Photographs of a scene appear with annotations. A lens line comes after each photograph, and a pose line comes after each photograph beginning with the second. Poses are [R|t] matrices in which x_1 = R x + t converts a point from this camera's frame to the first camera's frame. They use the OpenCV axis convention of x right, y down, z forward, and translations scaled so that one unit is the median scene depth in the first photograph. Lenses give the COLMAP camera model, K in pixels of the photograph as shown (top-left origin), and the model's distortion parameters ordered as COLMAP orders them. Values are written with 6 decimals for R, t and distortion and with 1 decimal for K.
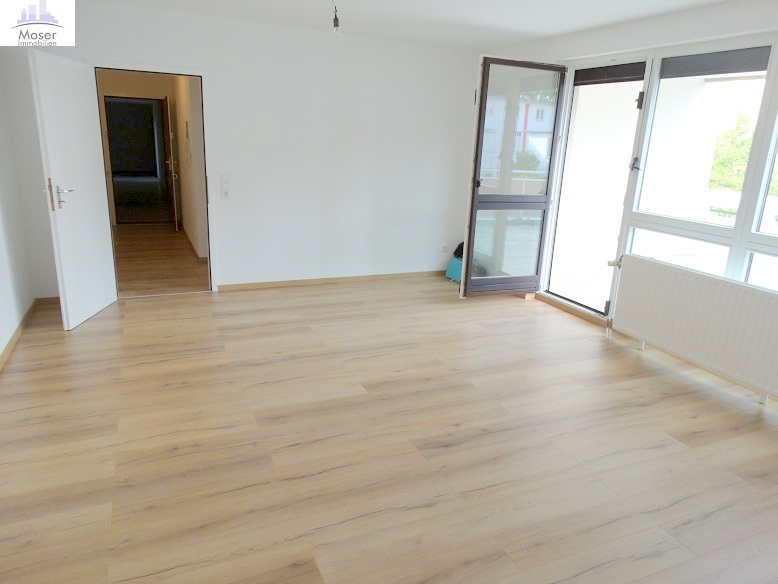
lens RADIAL K [[552.7, 0, 373.2], [0, 552.7, 288.6], [0, 0, 1]] dist [0.025078, -0.000137]
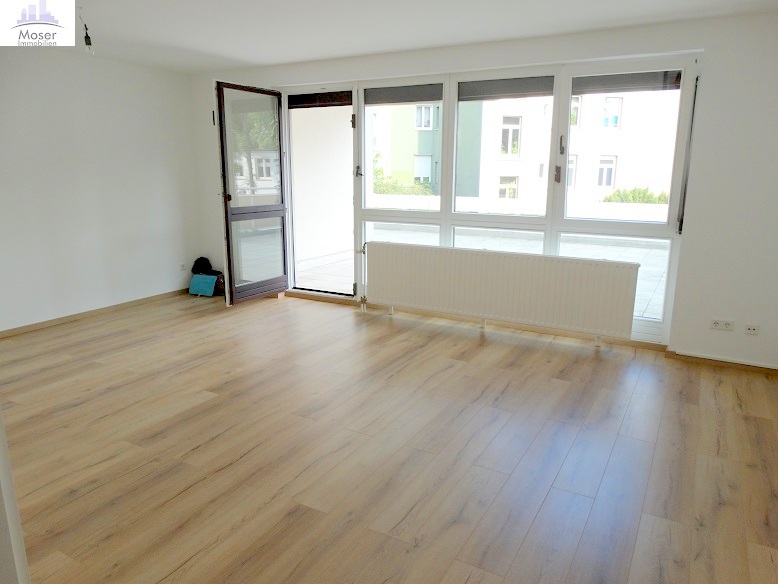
lens RADIAL K [[552.7, 0, 373.2], [0, 552.7, 288.6], [0, 0, 1]] dist [0.025078, -0.000137]
pose [[0.823107, -0.168296, 0.542376, -0.207804], [0.187775, 0.982014, 0.019747, 0.016944], [-0.535944, 0.085591, 0.839904, -0.040947]]
